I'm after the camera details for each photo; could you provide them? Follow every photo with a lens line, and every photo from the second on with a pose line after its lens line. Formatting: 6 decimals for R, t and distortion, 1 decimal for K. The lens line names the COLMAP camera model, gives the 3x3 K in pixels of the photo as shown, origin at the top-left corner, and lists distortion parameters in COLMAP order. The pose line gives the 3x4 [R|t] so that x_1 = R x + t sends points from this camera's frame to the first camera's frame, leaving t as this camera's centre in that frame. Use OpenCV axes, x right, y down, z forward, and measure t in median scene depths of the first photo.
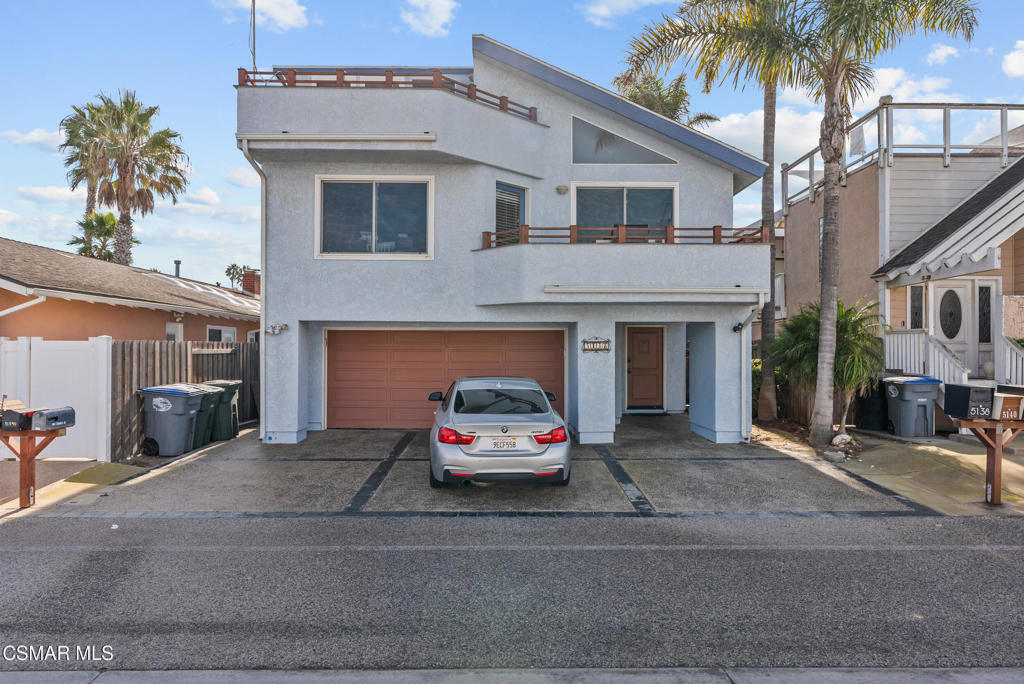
lens RADIAL K [[467.7, 0, 512.0], [0, 467.7, 342.0], [0, 0, 1]] dist [-0.003099, 0.004890]
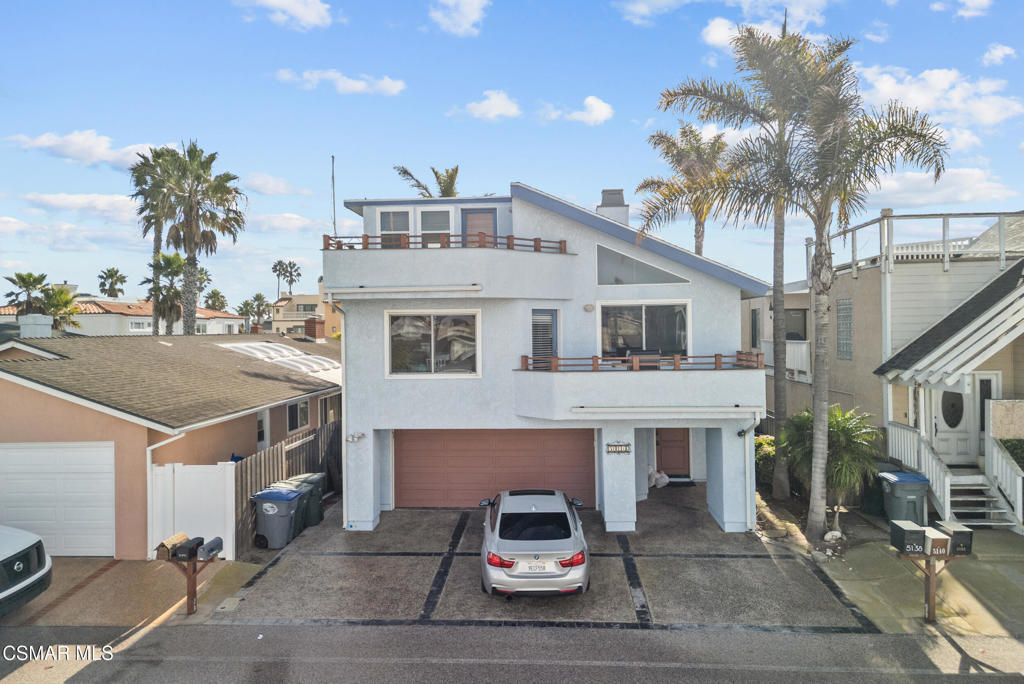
lens RADIAL K [[485.4, 0, 533.9], [0, 485.4, 340.2], [0, 0, 1]] dist [0.040880, -0.018112]
pose [[0.997968, -0.016954, -0.061425, 0.046432], [0.017461, 0.999818, 0.007721, -0.282311], [0.061283, -0.008778, 0.998082, -0.247025]]
